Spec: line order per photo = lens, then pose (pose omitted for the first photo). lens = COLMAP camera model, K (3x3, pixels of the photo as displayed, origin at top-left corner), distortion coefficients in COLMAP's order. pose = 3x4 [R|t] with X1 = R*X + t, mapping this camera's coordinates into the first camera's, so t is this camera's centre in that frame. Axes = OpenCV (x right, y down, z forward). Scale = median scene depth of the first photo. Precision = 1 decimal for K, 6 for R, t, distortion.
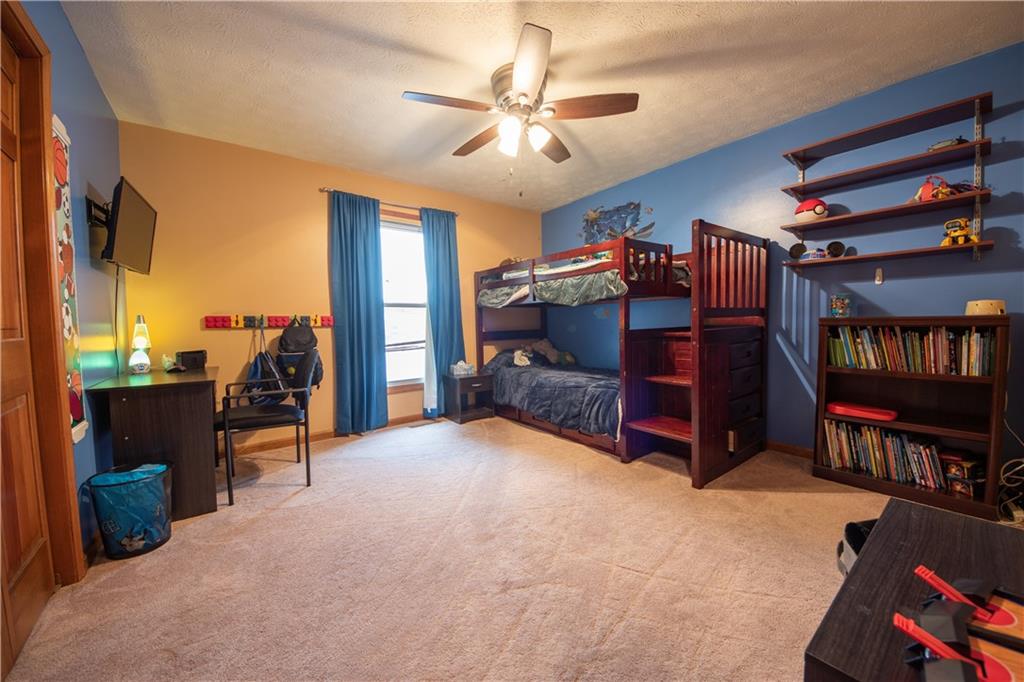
lens RADIAL K [[366.8, 0, 514.3], [0, 366.8, 341.4], [0, 0, 1]] dist [0.031430, -0.019418]
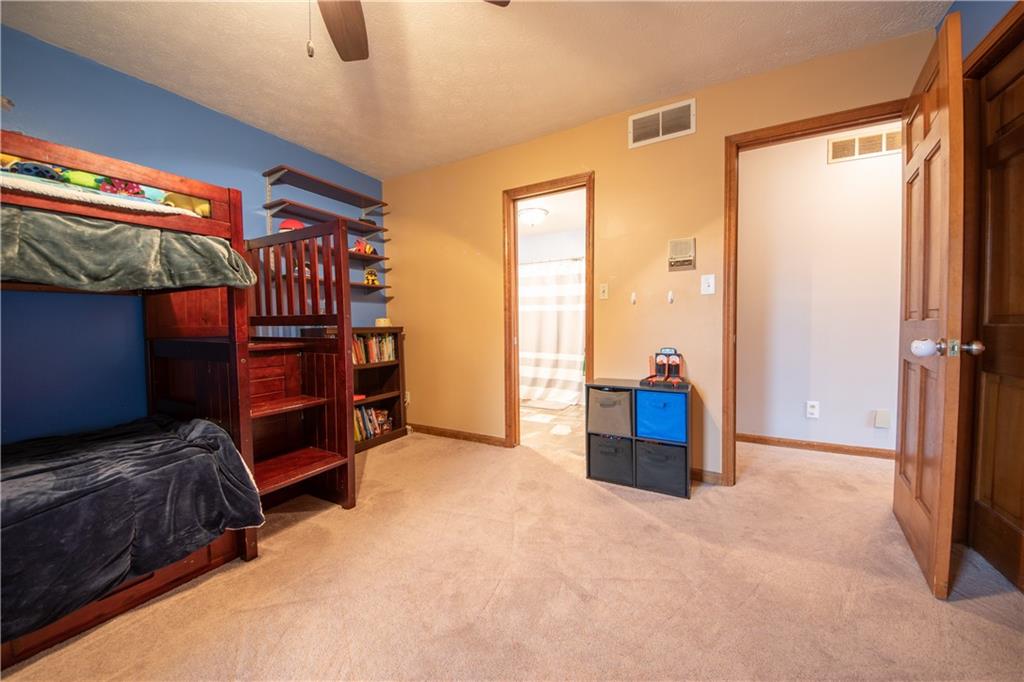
lens RADIAL K [[366.8, 0, 514.3], [0, 366.8, 341.4], [0, 0, 1]] dist [0.031430, -0.019418]
pose [[-0.422624, -0.022129, 0.906035, -0.562827], [0.056507, 0.997114, 0.050711, -0.051049], [-0.904542, 0.072629, -0.420153, 1.067894]]
